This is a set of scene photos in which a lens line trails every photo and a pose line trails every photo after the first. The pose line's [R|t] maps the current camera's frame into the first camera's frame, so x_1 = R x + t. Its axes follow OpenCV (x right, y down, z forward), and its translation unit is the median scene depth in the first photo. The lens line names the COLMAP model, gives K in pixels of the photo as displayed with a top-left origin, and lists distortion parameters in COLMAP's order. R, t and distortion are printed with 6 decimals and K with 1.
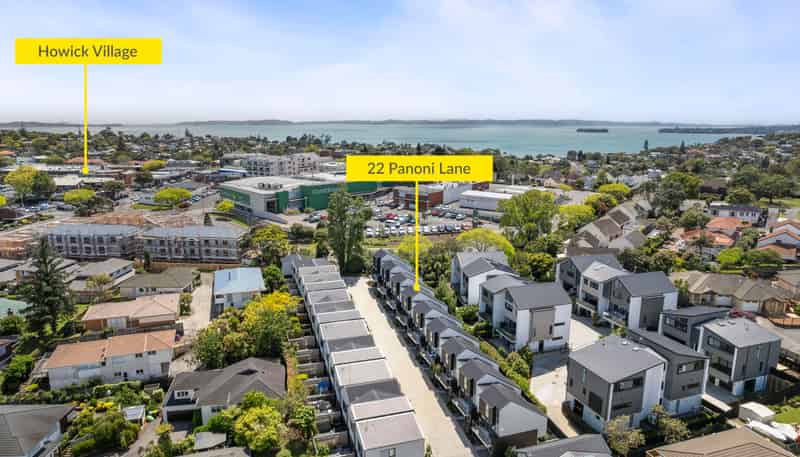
lens RADIAL K [[526.7, 0, 398.6], [0, 526.7, 223.8], [0, 0, 1]] dist [-0.086078, 0.090824]
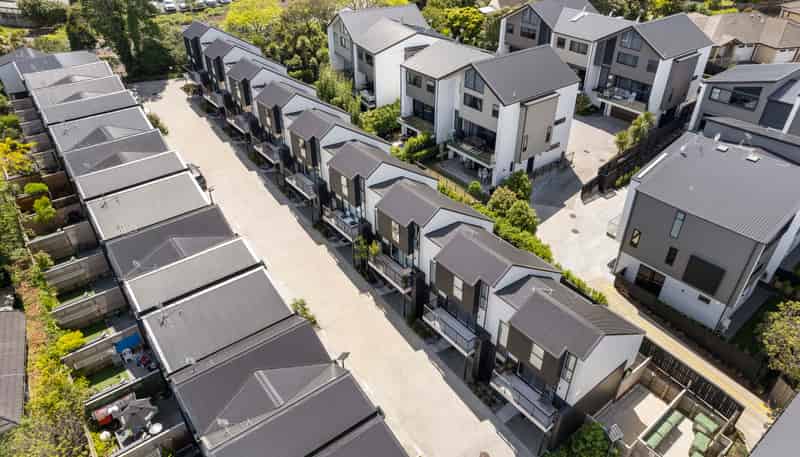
lens RADIAL K [[526.7, 0, 398.6], [0, 526.7, 223.8], [0, 0, 1]] dist [-0.086078, 0.090824]
pose [[0.943139, -0.194022, 0.269897, -0.024547], [0.075373, 0.915648, 0.394852, 0.053415], [-0.323741, -0.352058, 0.878207, 0.480537]]
